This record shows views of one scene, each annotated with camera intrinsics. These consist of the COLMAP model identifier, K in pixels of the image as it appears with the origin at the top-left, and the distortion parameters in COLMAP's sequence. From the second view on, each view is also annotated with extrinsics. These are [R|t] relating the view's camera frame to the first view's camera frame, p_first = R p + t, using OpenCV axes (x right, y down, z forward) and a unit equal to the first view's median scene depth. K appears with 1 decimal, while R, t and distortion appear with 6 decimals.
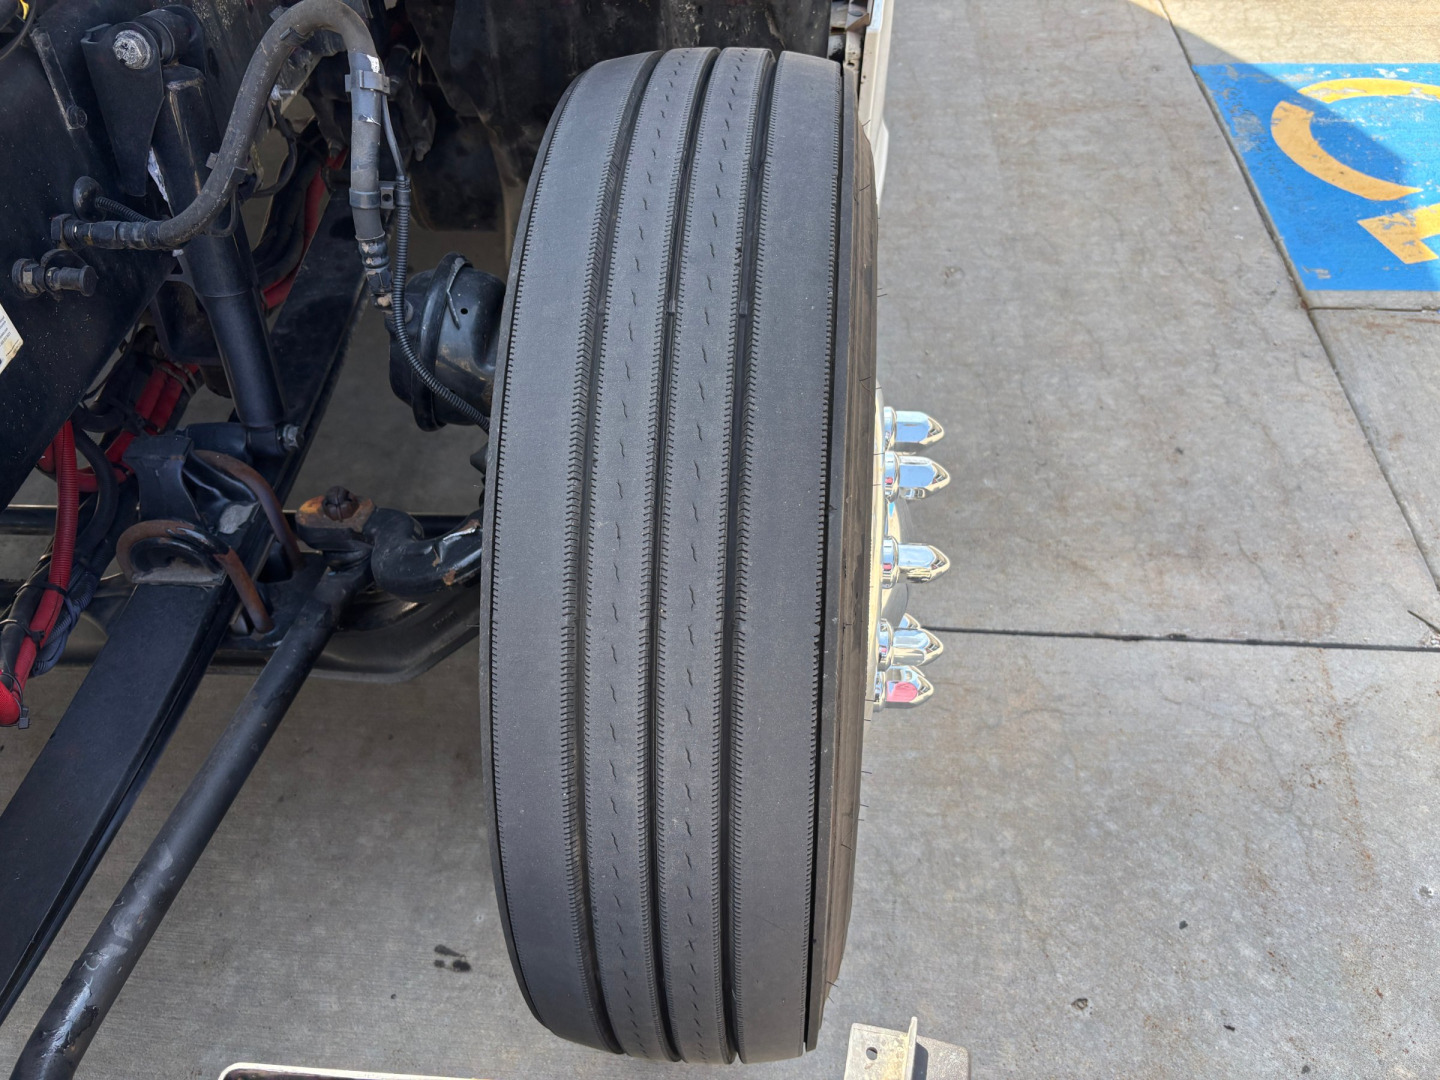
lens RADIAL K [[1092.1, 0, 720.0], [0, 1092.1, 540.0], [0, 0, 1]] dist [-0.006530, -0.005304]
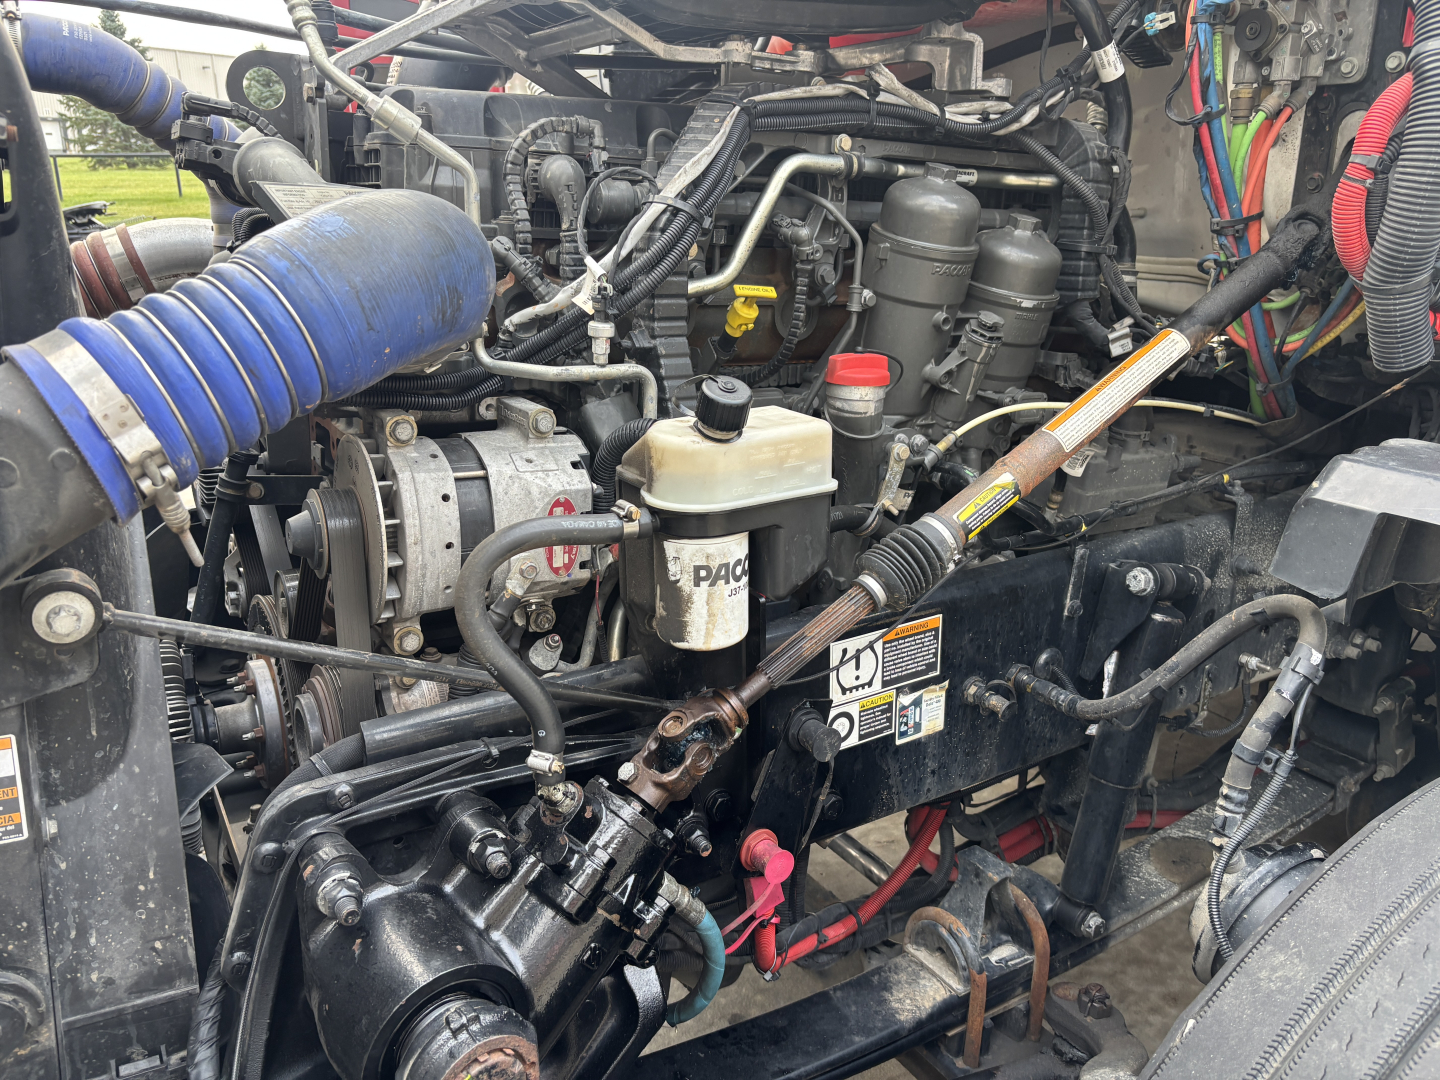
lens RADIAL K [[1092.1, 0, 720.0], [0, 1092.1, 540.0], [0, 0, 1]] dist [-0.006530, -0.005304]
pose [[0.579856, 0.281843, -0.764416, 0.136134], [-0.612540, 0.769449, -0.180950, 0.043312], [0.537180, 0.573160, 0.618810, -0.080978]]
